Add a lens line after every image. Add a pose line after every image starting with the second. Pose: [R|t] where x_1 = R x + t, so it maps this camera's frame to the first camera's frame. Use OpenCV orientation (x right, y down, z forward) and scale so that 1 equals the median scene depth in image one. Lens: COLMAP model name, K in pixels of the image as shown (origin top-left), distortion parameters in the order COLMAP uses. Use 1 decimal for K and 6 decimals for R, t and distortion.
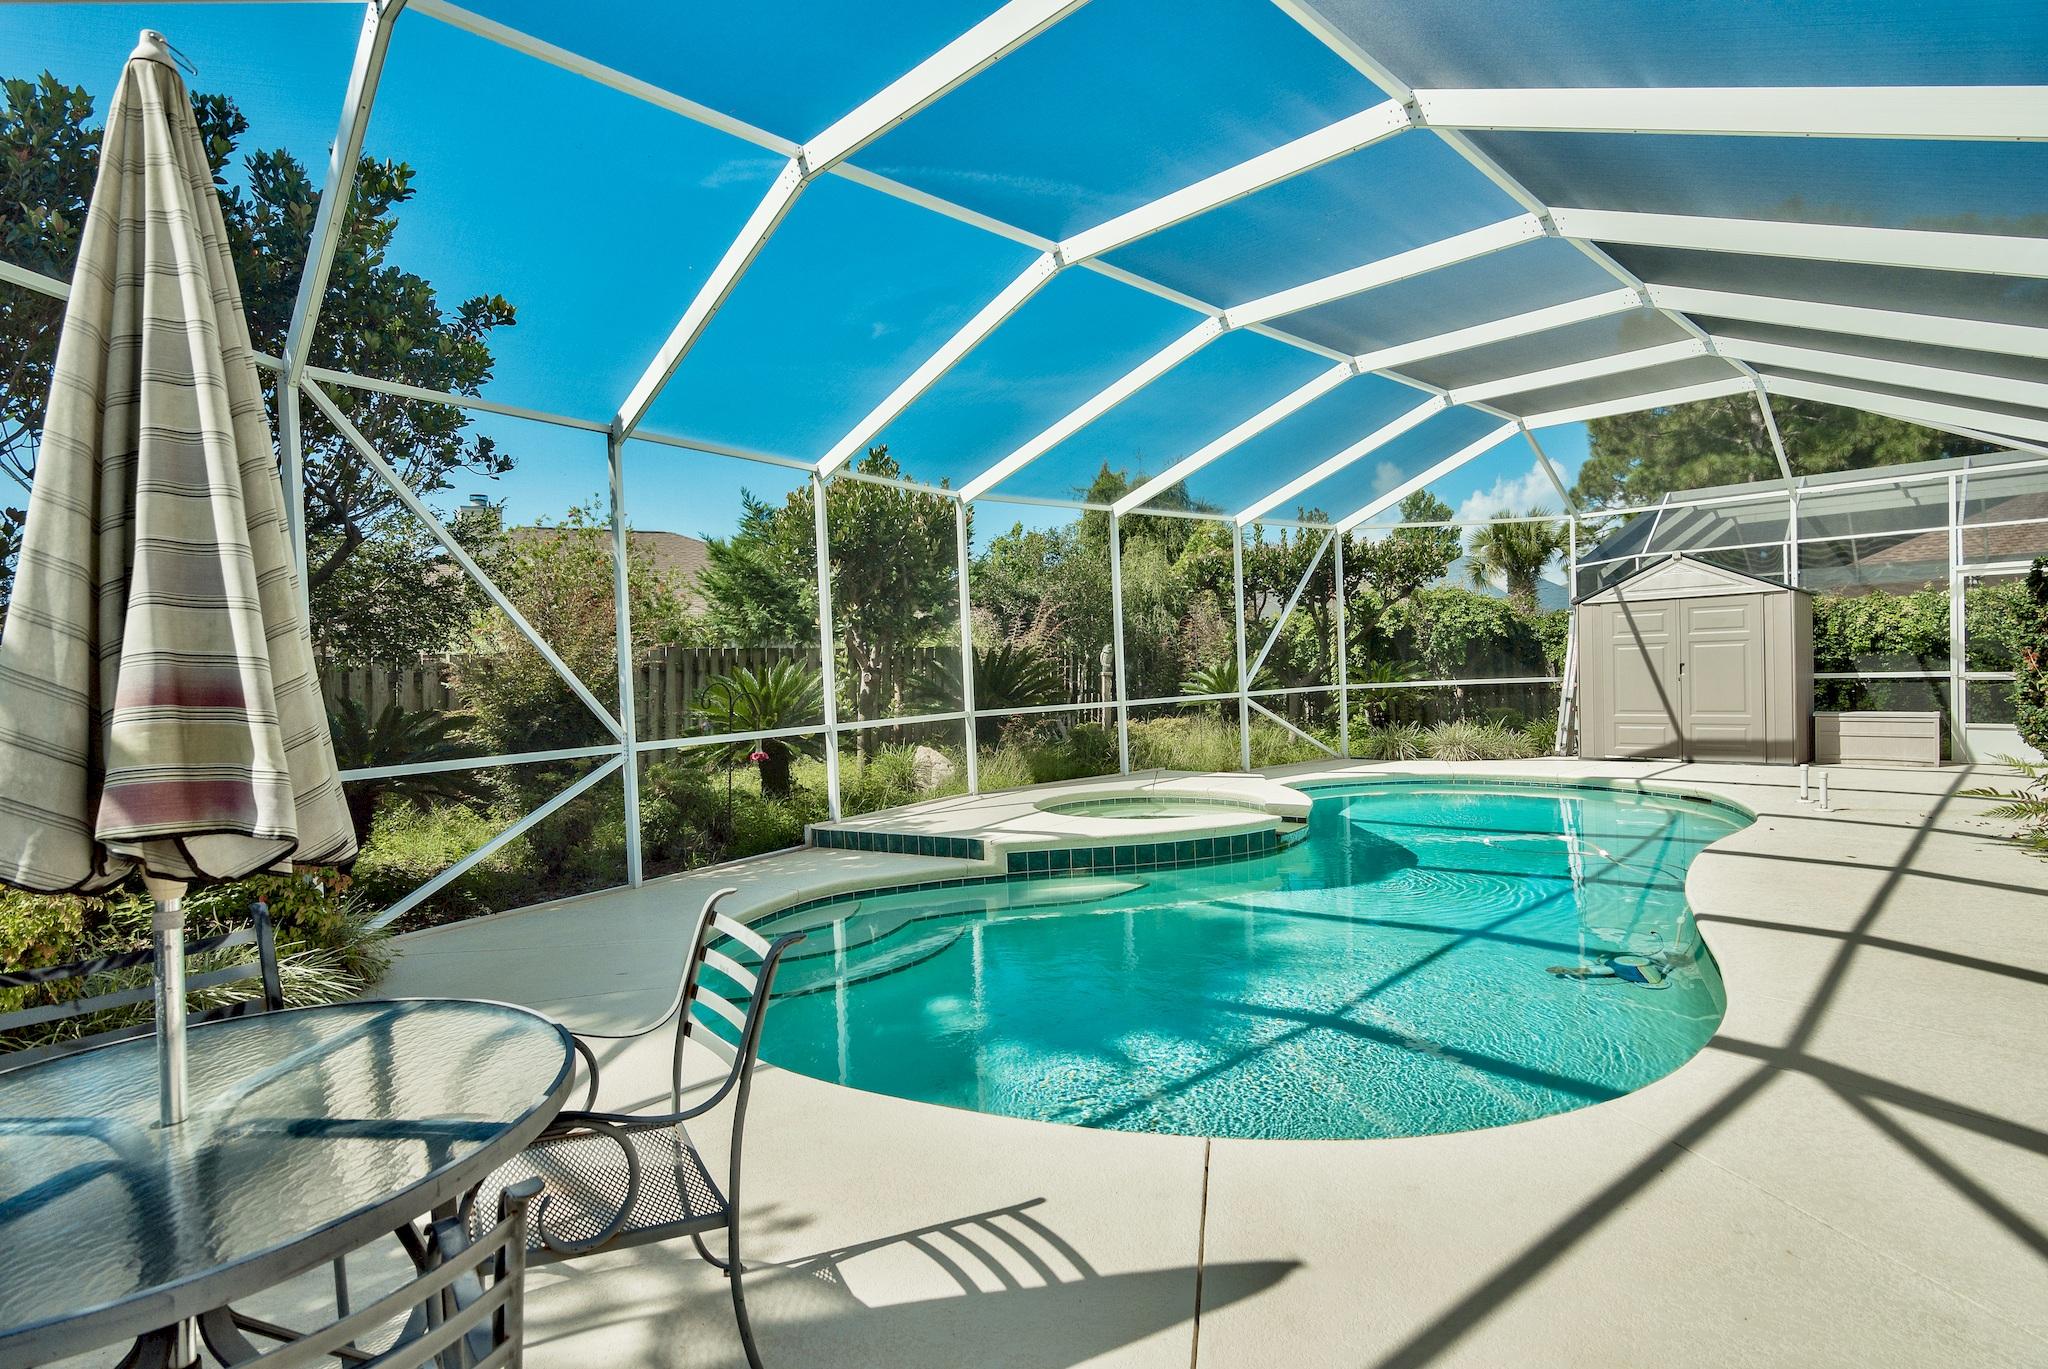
lens RADIAL K [[1050.2, 0, 1037.9], [0, 1050.2, 687.6], [0, 0, 1]] dist [-0.016593, 0.002285]
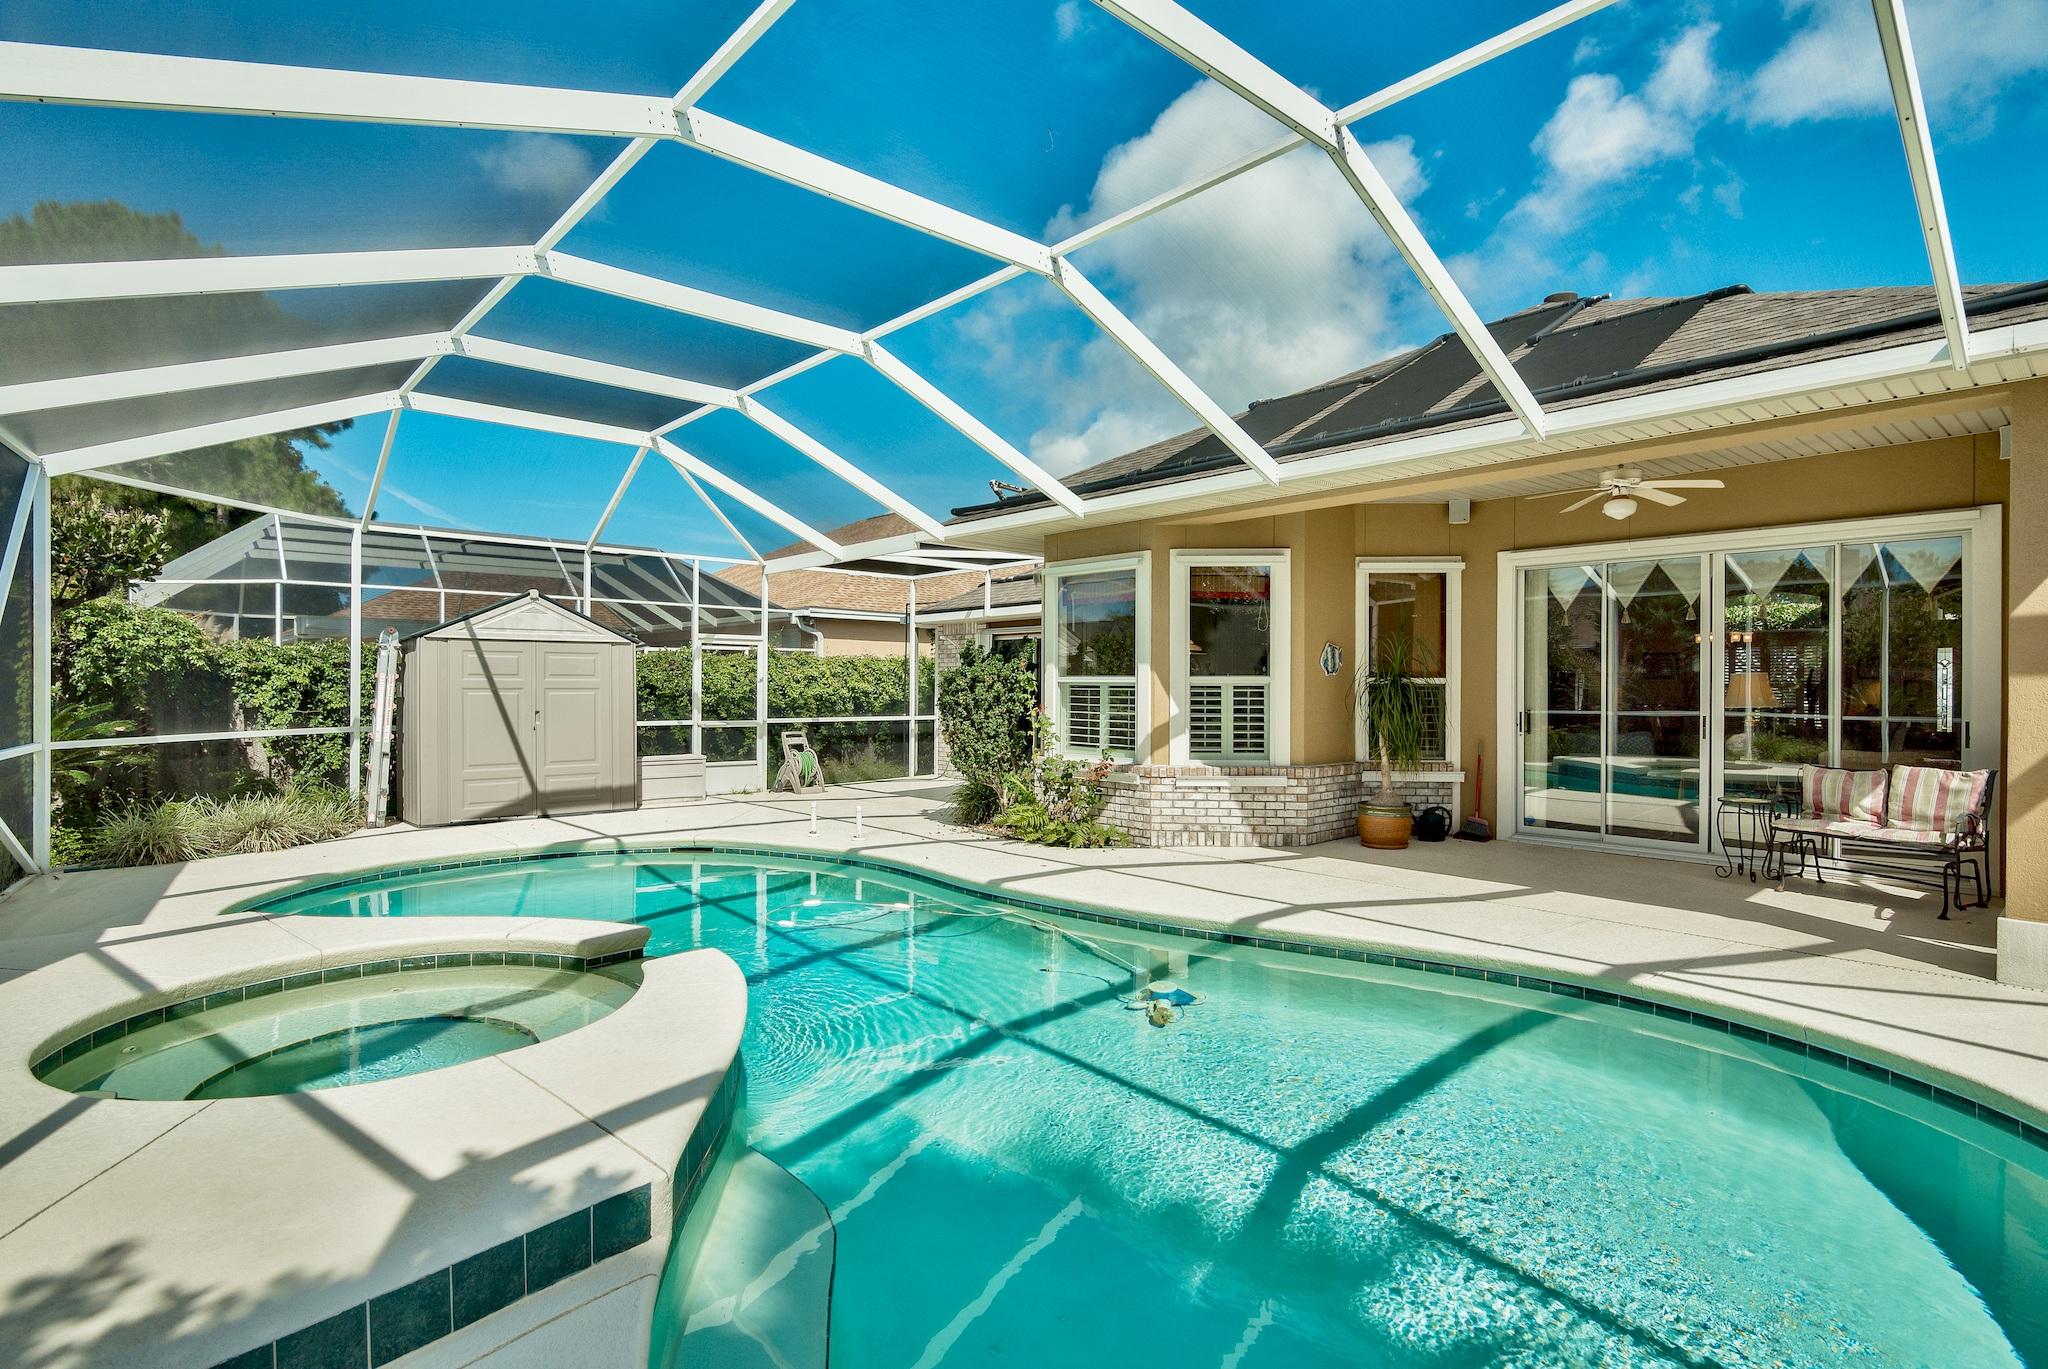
lens RADIAL K [[1001.0, 0, 997.8], [0, 1001.0, 690.1], [0, 0, 1]] dist [-0.001658, -0.000763]
pose [[0.074510, 0.030986, 0.996739, -0.240203], [0.015849, 0.999354, -0.032252, -0.006537], [-0.997094, 0.018200, 0.073970, 0.527212]]
